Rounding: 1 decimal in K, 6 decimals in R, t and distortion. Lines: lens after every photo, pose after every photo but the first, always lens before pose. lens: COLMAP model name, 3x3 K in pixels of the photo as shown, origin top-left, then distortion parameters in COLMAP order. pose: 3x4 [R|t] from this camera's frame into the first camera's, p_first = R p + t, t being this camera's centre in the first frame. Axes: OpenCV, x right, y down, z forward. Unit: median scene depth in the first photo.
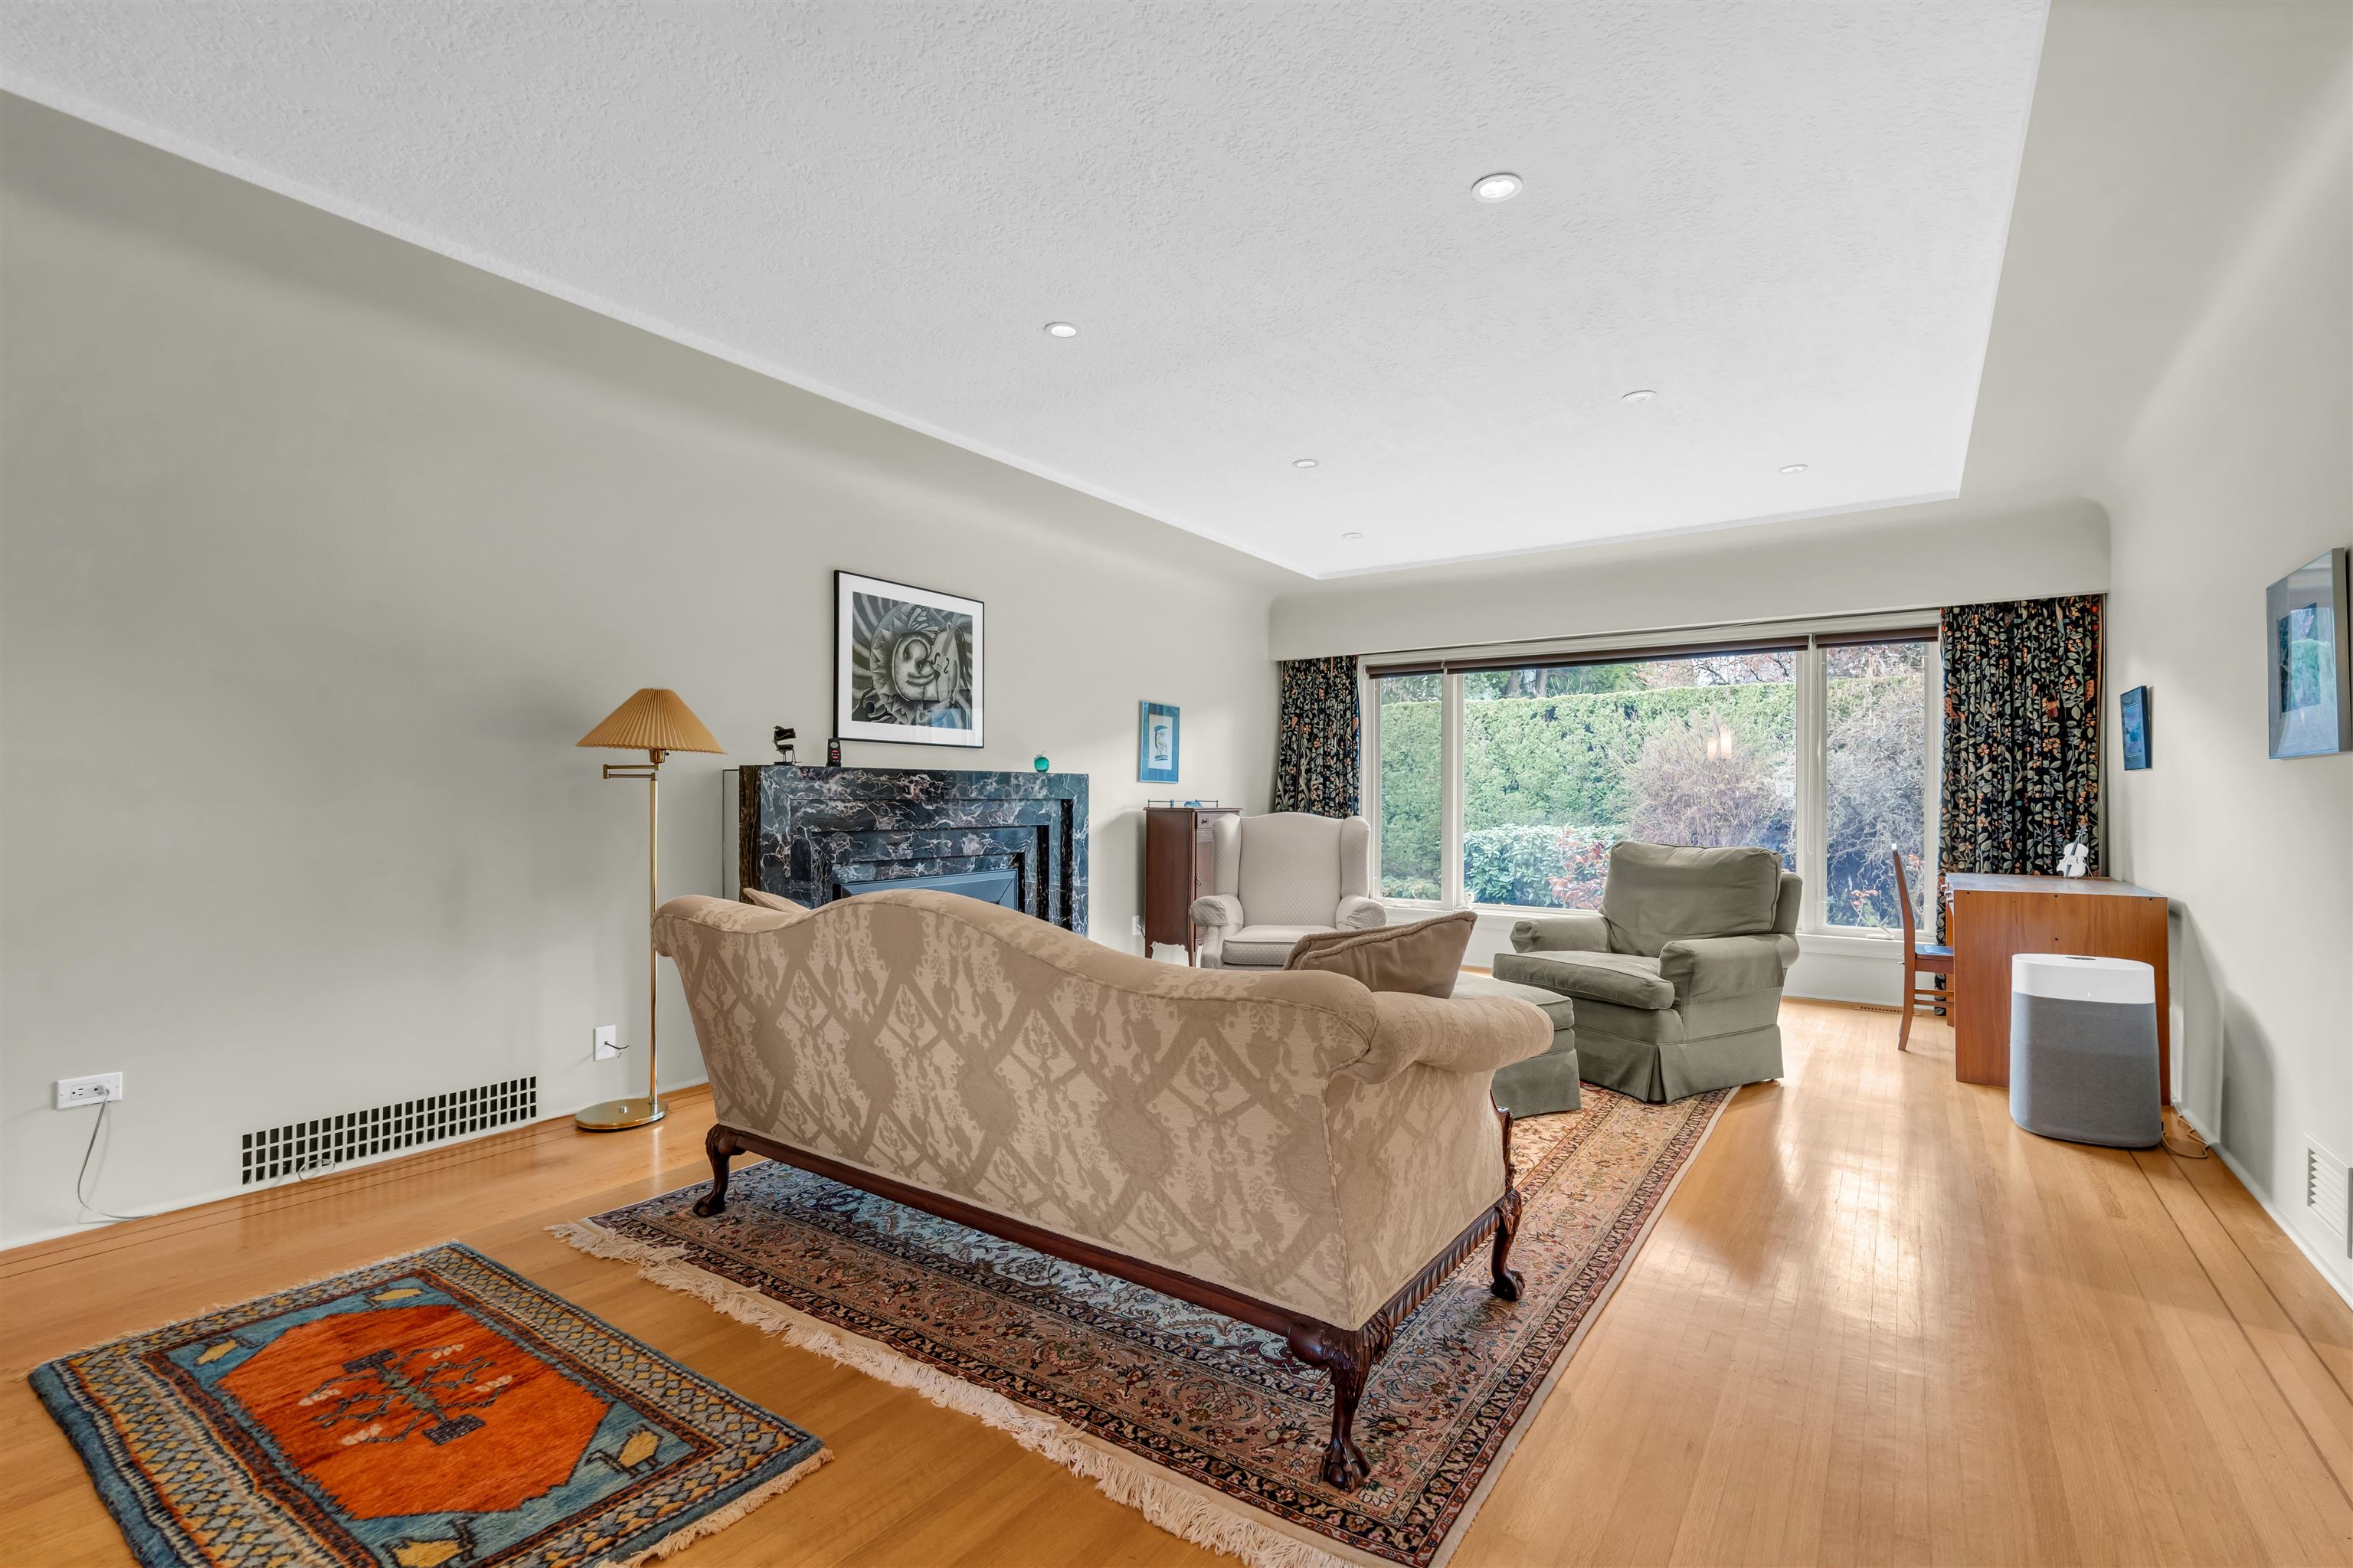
lens RADIAL K [[1062.7, 0, 1177.2], [0, 1062.7, 791.5], [0, 0, 1]] dist [-0.001912, -0.000198]
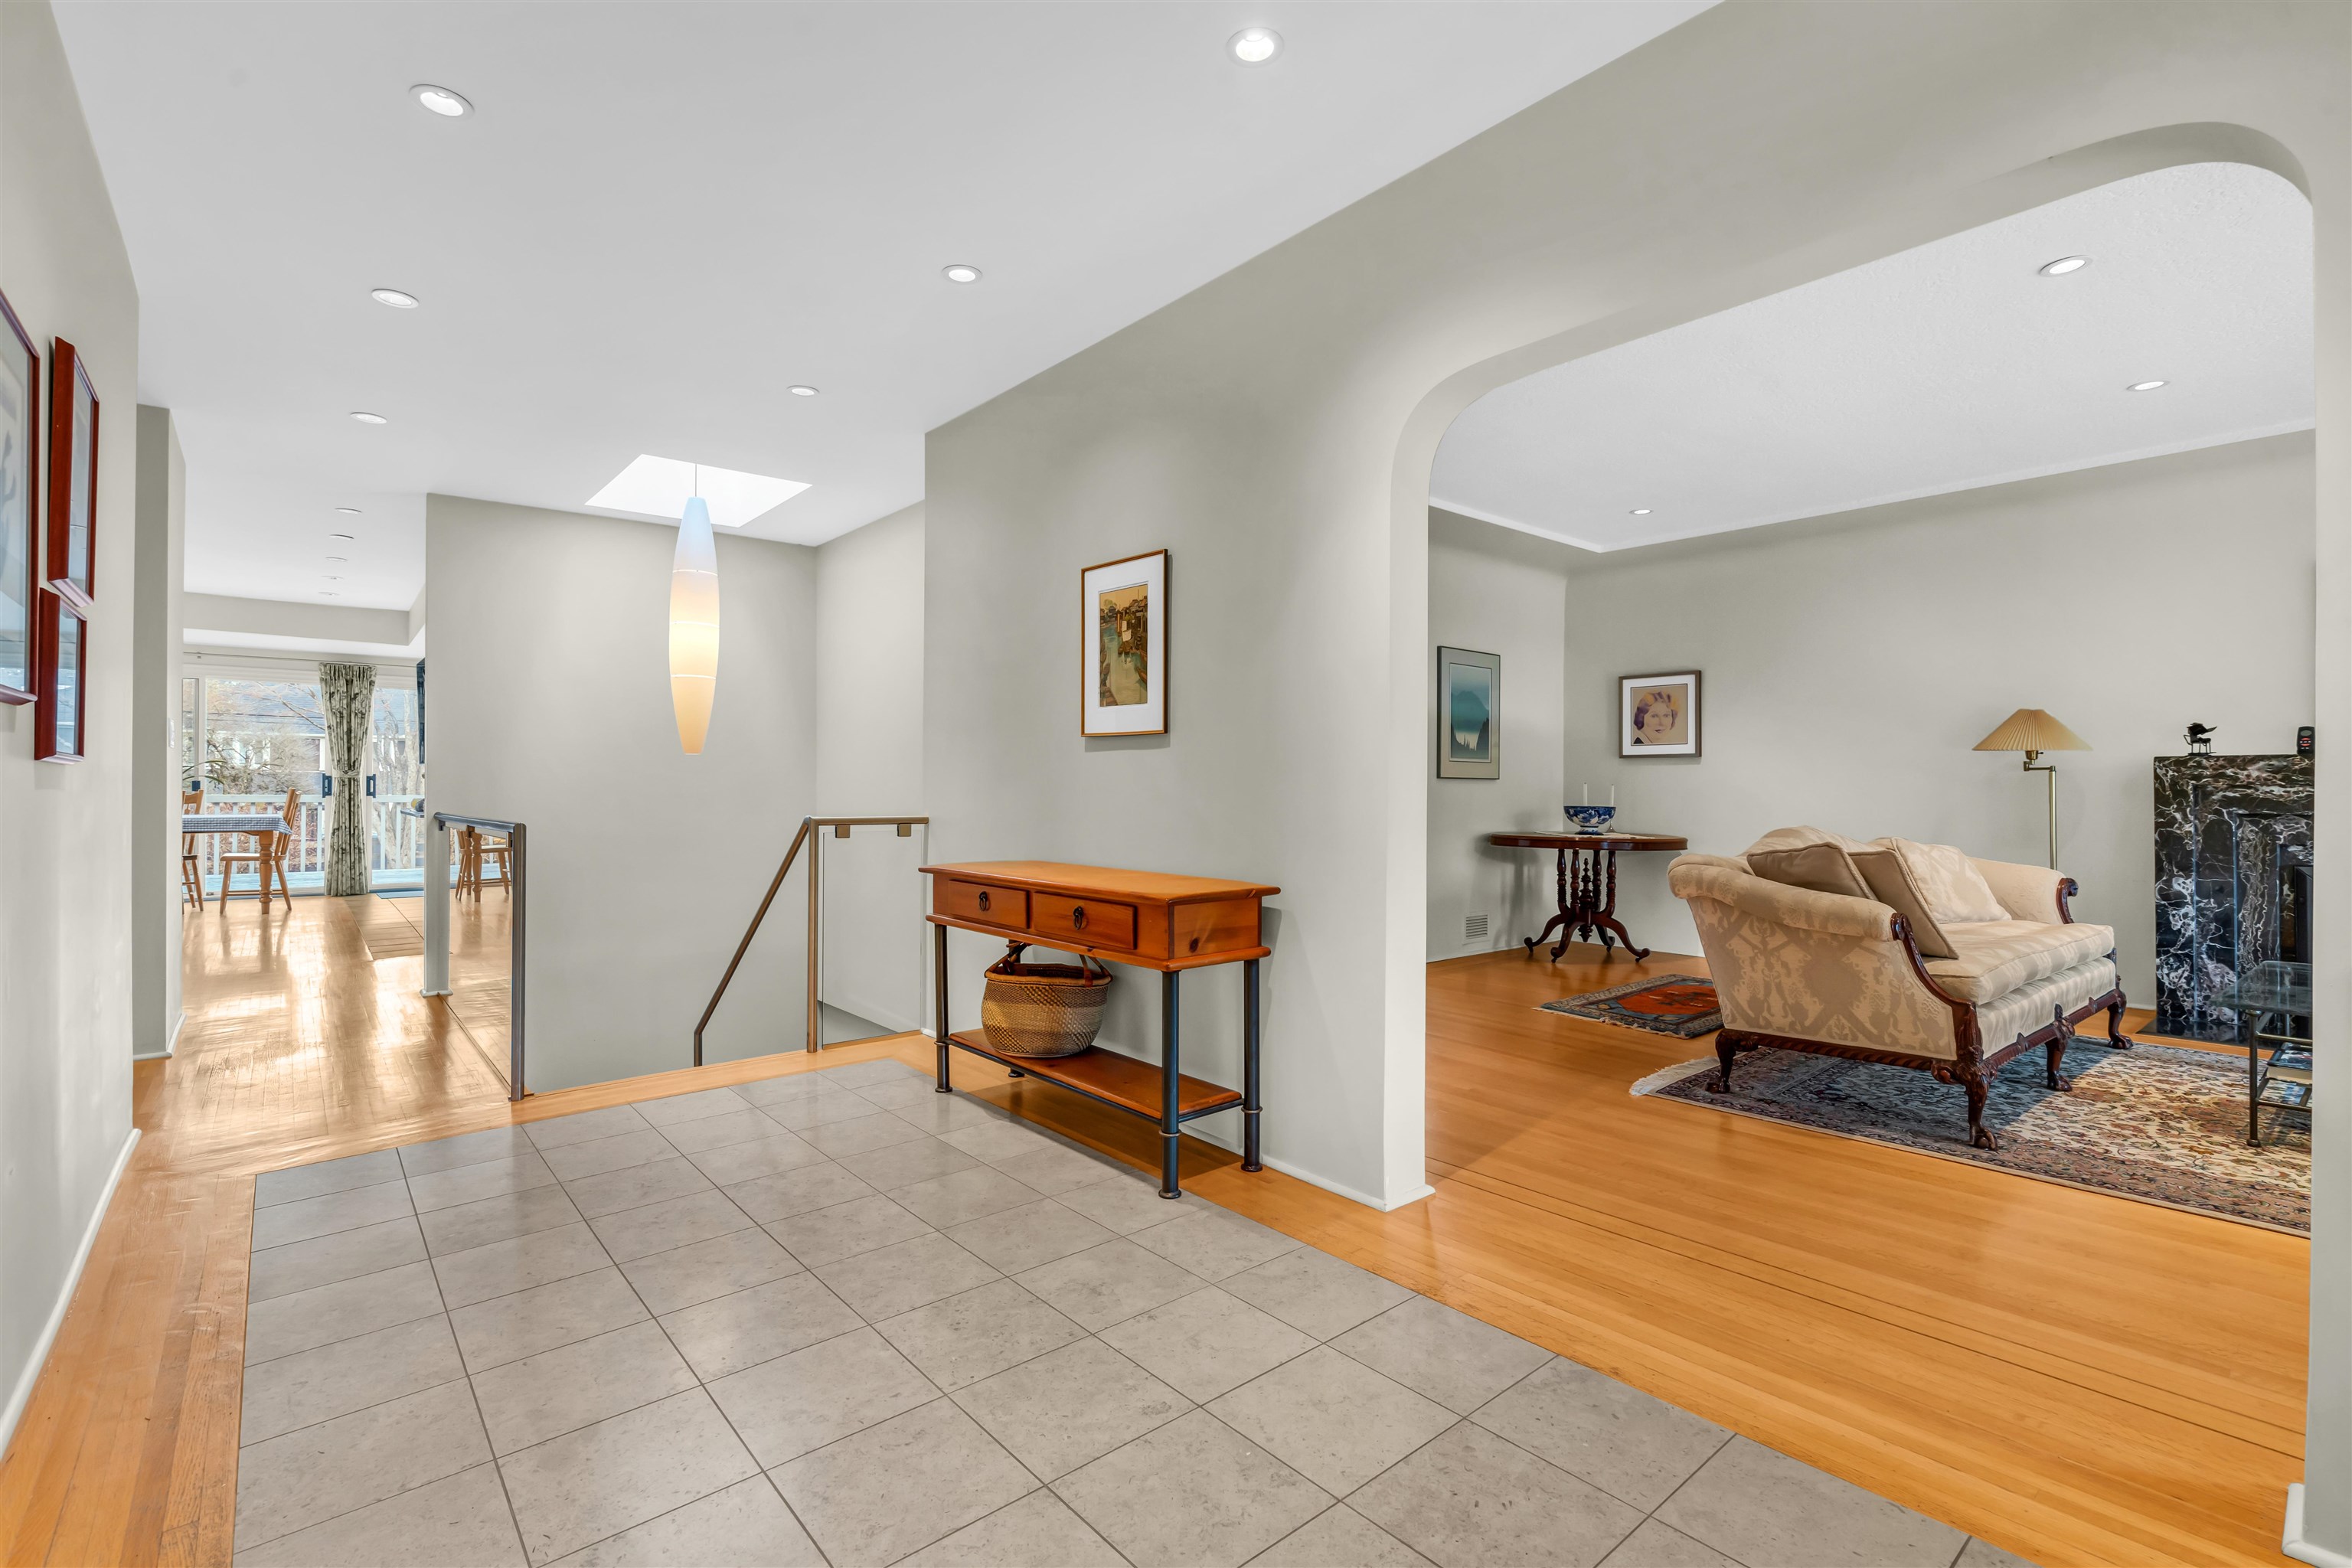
lens RADIAL K [[1062.2, 0, 1176.8], [0, 1062.2, 782.1], [0, 0, 1]] dist [-0.001912, -0.000198]
pose [[-0.255918, -0.007161, -0.966672, 0.917239], [0.007598, 0.999927, -0.009419, 0.005885], [0.966669, -0.009756, -0.255845, 0.171335]]
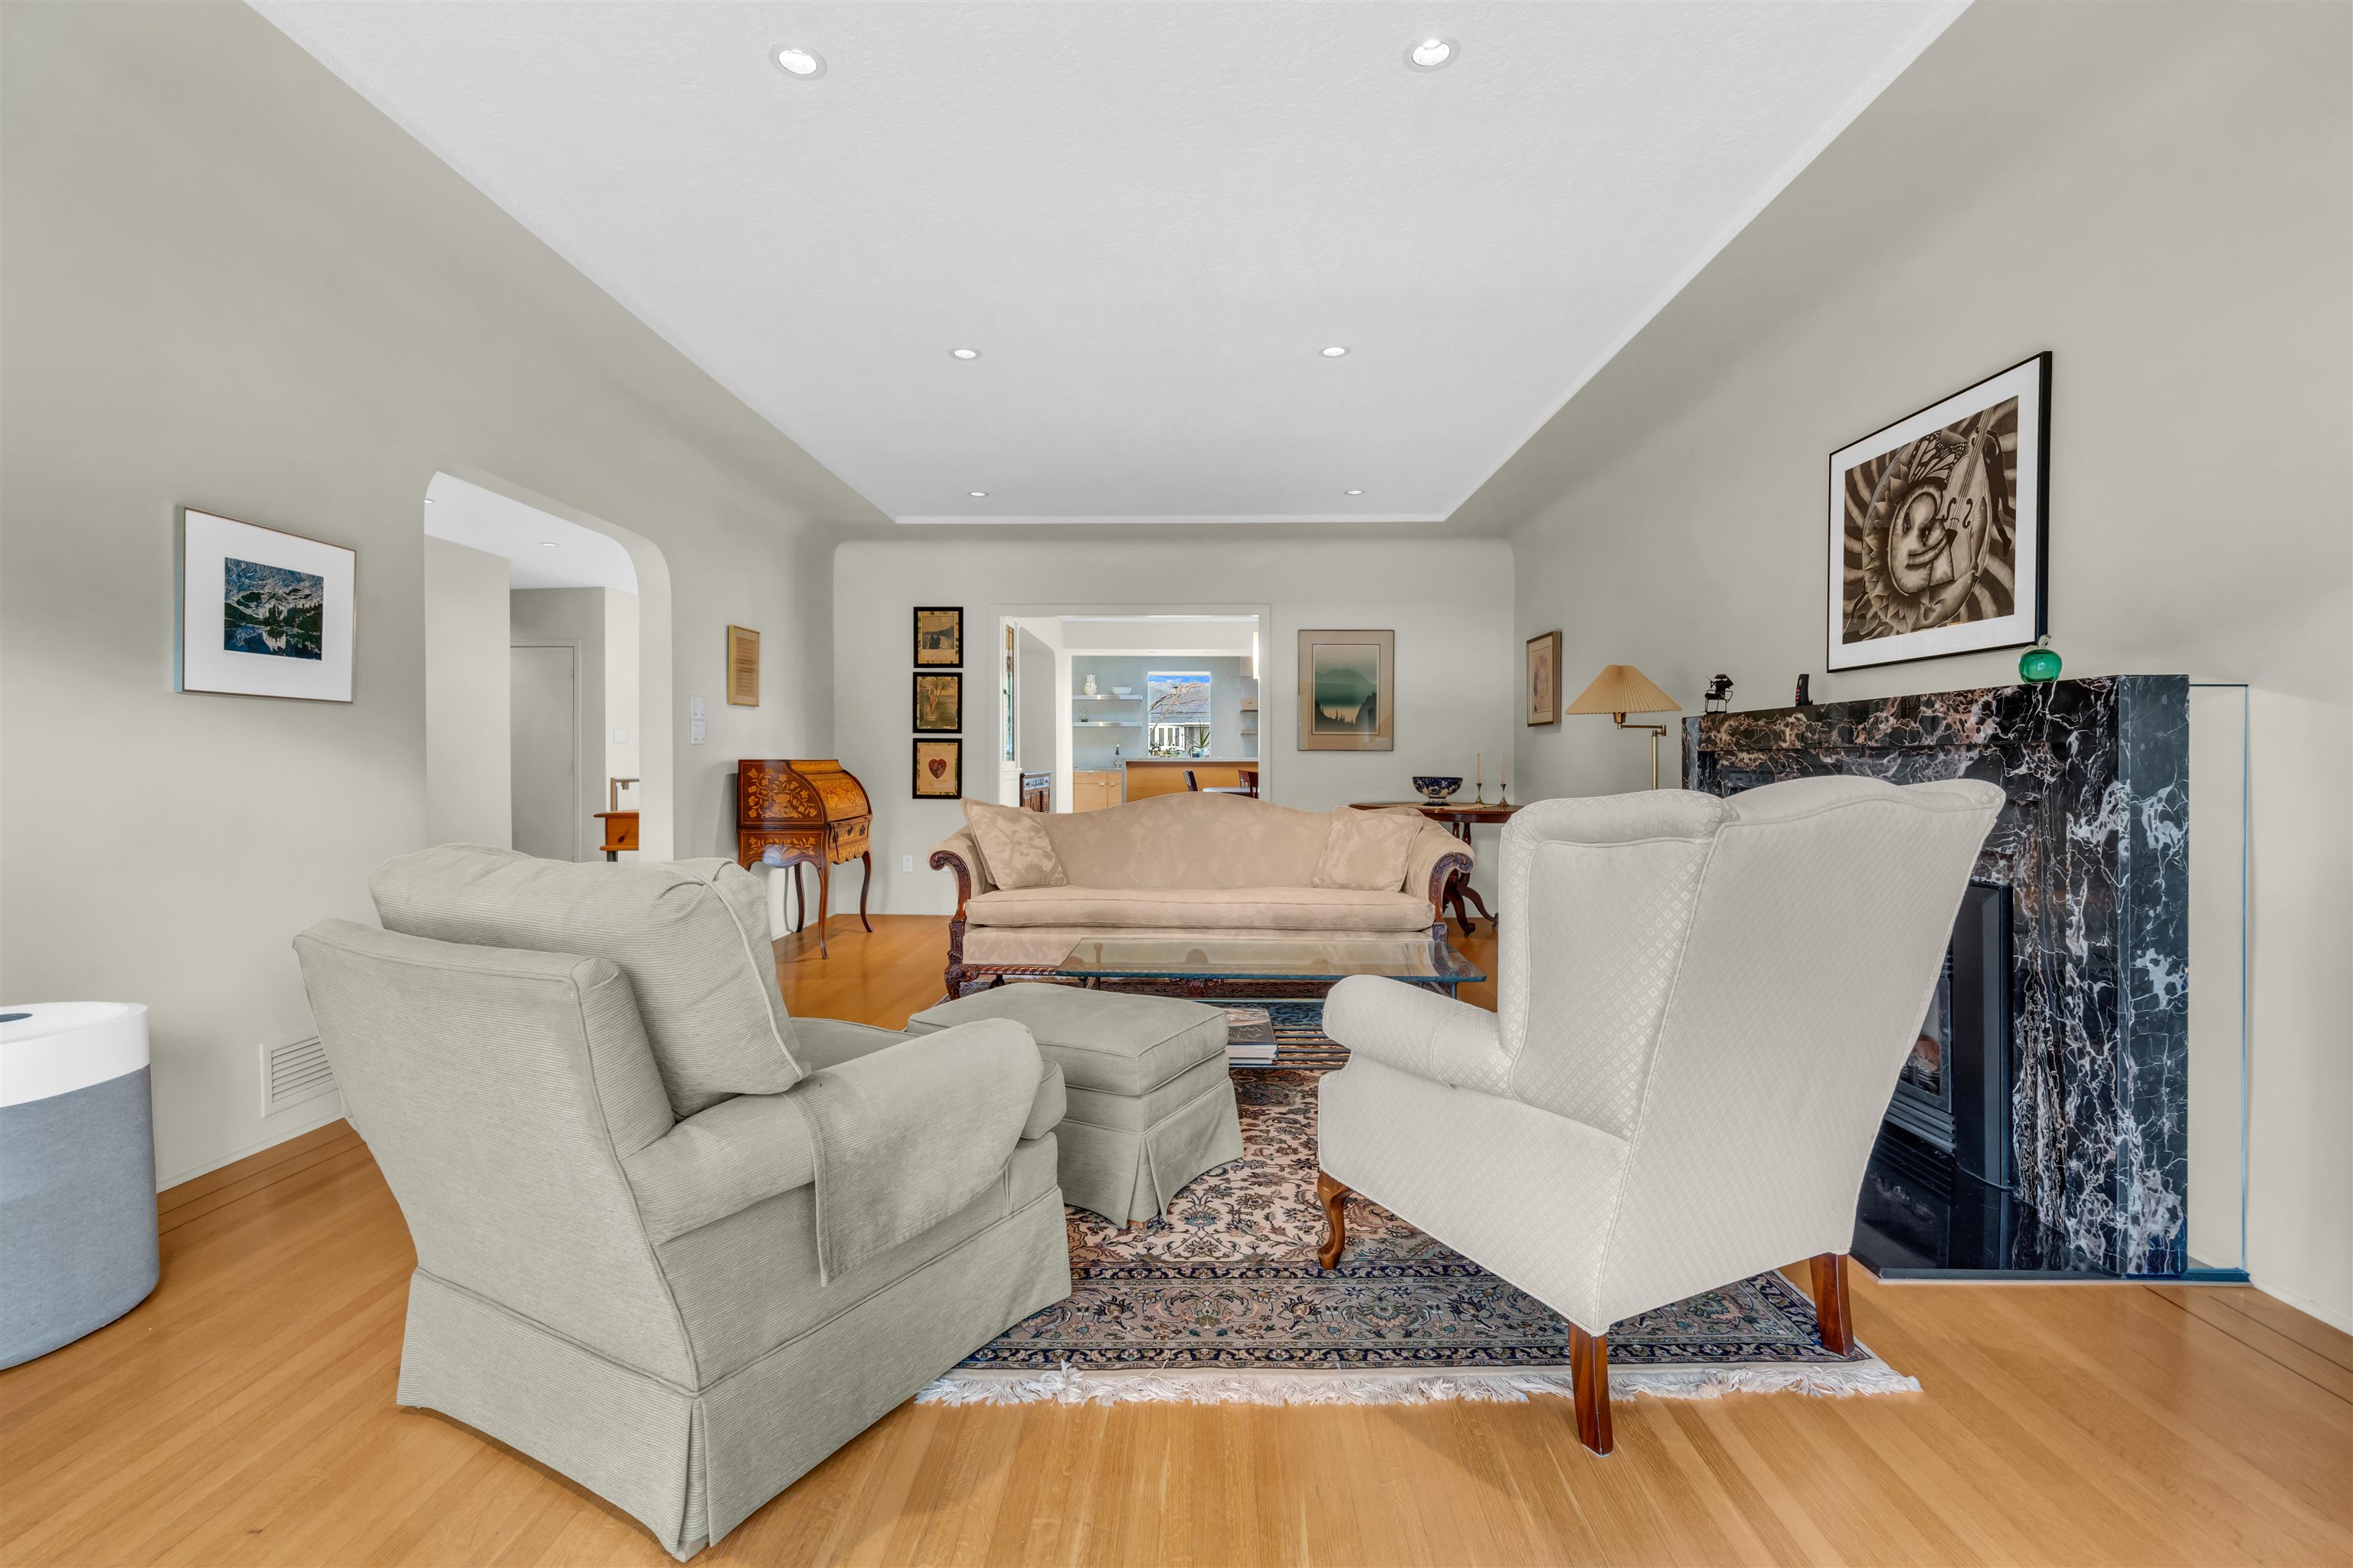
lens RADIAL K [[1062.7, 0, 1186.5], [0, 1062.7, 777.5], [0, 0, 1]] dist [-0.001912, -0.000198]
pose [[-0.824433, 0.009442, -0.565881, 0.481320], [0.007338, 0.999955, 0.005994, 0.018383], [0.565912, 0.000789, -0.824465, 1.303336]]
